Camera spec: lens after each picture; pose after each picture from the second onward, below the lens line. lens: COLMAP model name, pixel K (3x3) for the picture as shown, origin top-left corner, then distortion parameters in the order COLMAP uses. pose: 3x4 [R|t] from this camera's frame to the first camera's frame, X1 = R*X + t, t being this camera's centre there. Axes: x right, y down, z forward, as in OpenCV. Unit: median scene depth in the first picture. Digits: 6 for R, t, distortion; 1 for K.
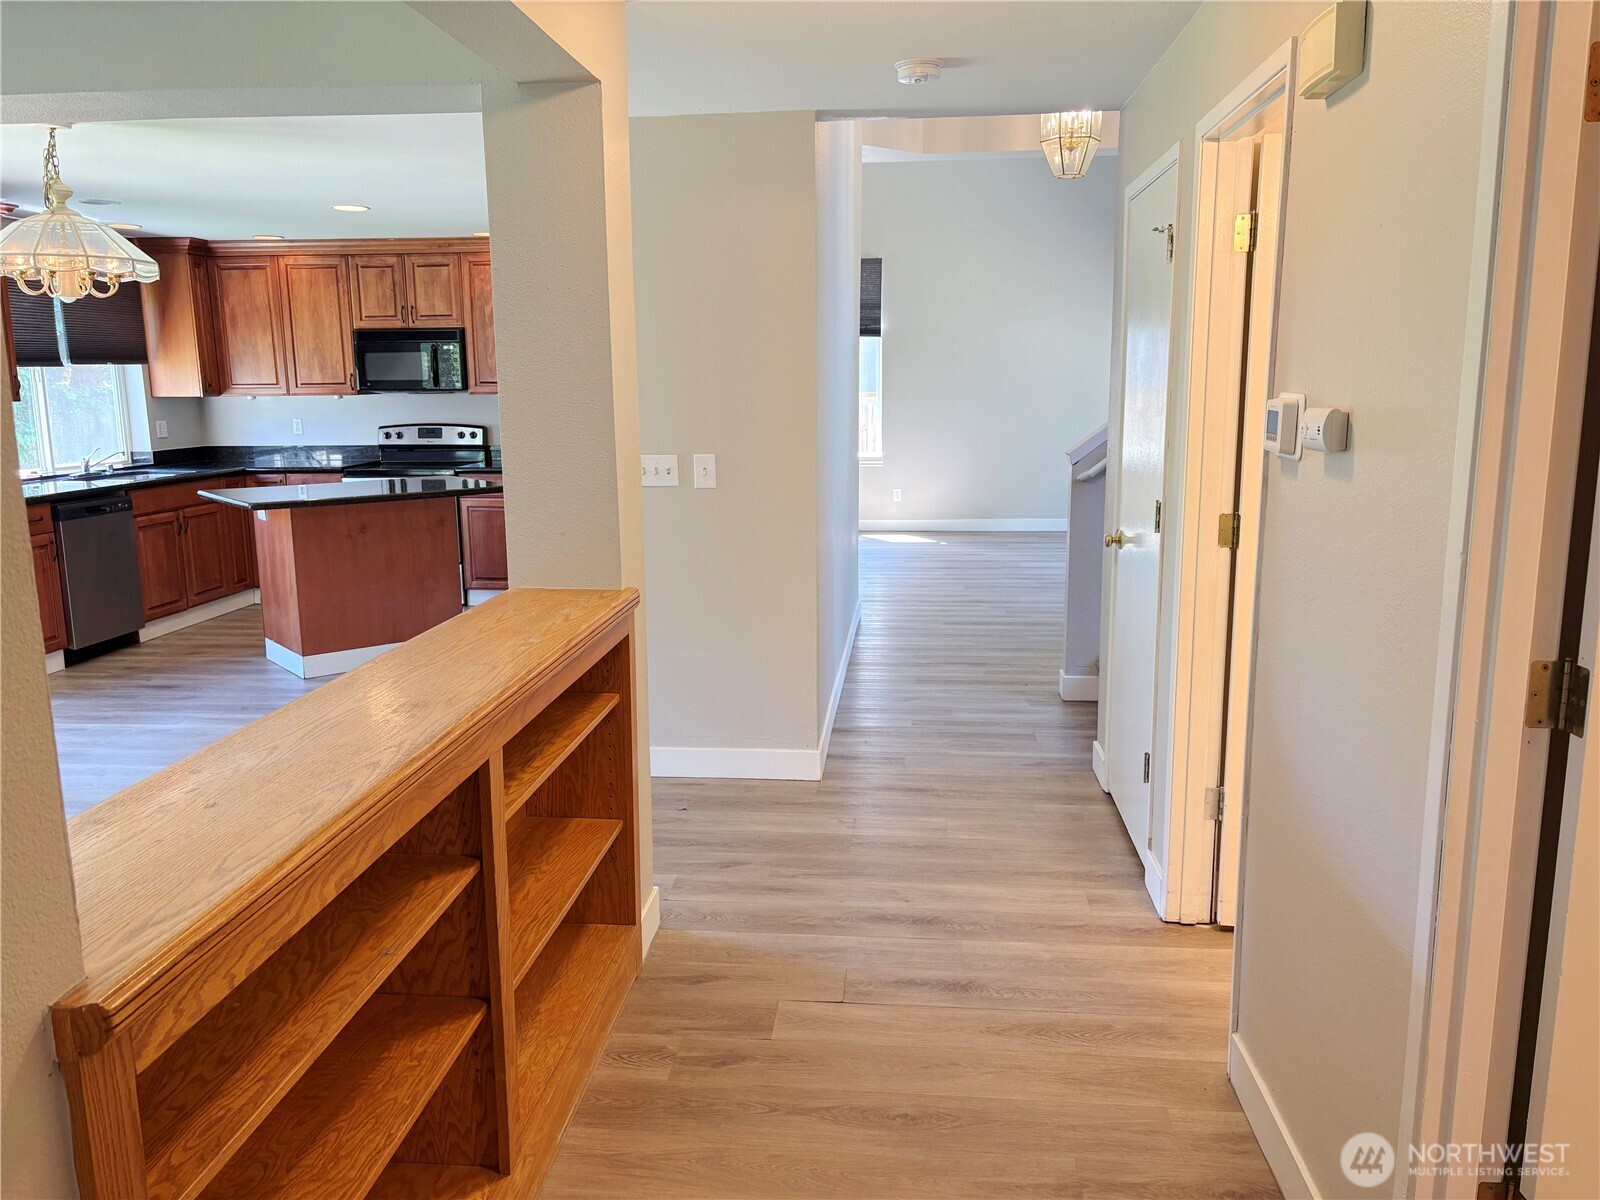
lens RADIAL K [[1221.9, 0, 783.2], [0, 1221.9, 587.0], [0, 0, 1]] dist [0.069352, -0.071126]
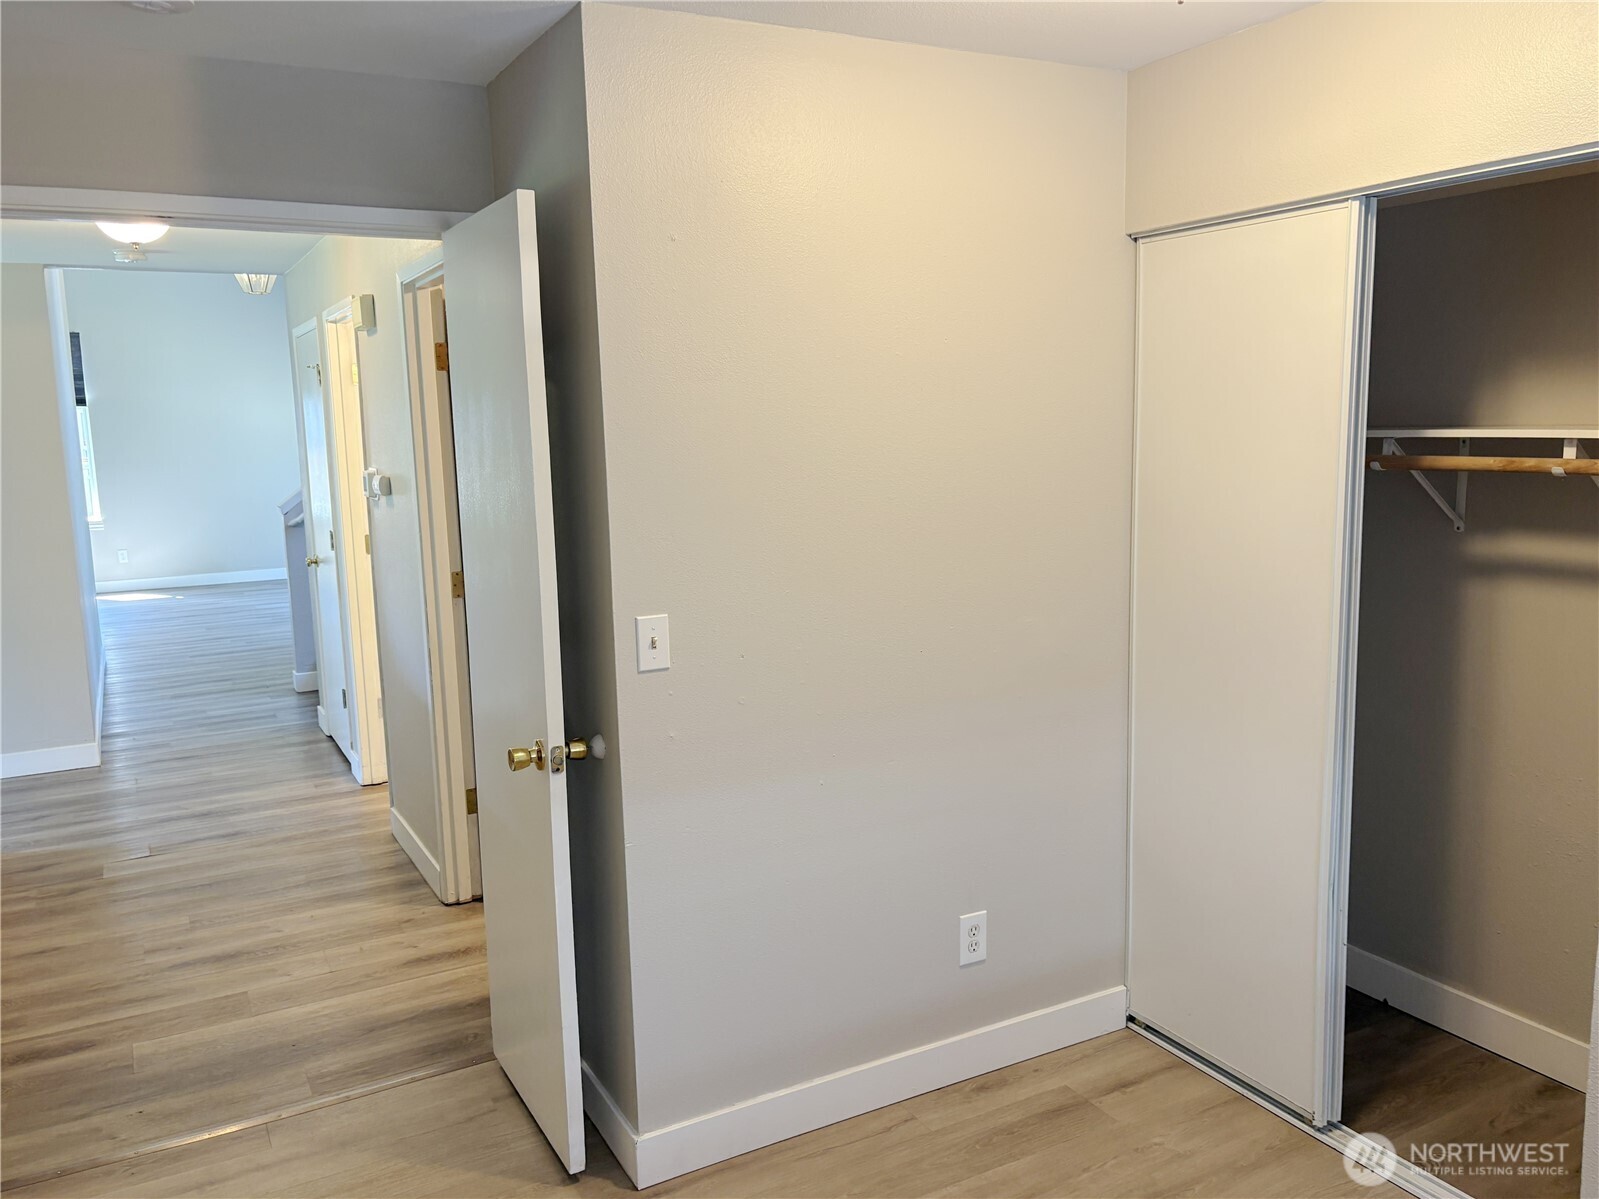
lens RADIAL K [[1221.2, 0, 794.4], [0, 1221.2, 606.1], [0, 0, 1]] dist [0.069352, -0.071126]
pose [[0.822886, -0.093376, 0.560481, -0.052555], [0.110617, 0.993858, 0.003171, 0.041689], [-0.557335, 0.059389, 0.828161, -0.315170]]
